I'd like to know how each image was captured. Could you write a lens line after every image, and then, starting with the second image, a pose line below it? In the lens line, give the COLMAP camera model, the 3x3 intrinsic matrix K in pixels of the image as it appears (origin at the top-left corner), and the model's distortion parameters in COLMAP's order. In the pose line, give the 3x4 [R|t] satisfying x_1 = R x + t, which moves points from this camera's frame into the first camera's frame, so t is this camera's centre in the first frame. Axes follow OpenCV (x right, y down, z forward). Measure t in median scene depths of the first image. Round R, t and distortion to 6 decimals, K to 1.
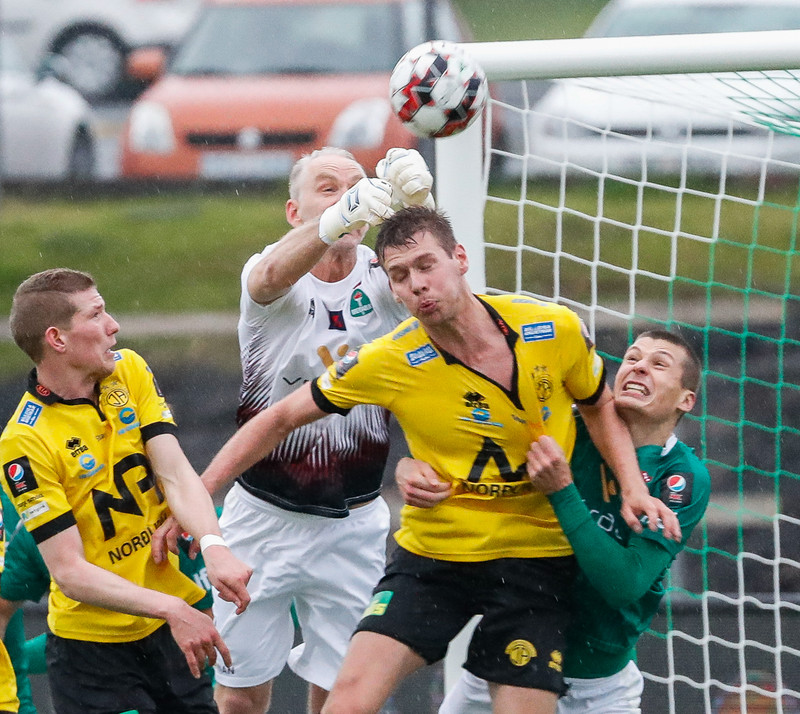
lens RADIAL K [[3010.7, 0, 398.8], [0, 3010.7, 358.0], [0, 0, 1]] dist [-0.795731, 0.000000]
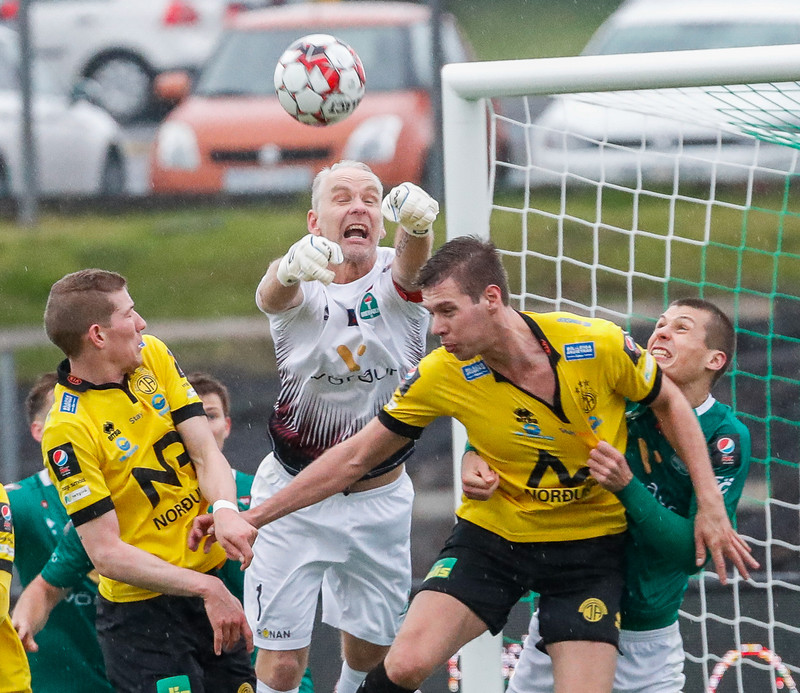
lens RADIAL K [[3207.6, 0, 402.0], [0, 3207.6, 344.9], [0, 0, 1]] dist [-1.100286, 0.000000]
pose [[0.999791, -0.014622, -0.014292, 0.012647], [0.014481, 0.999846, -0.009932, 0.006694], [0.014435, 0.009723, 0.999849, -0.138845]]
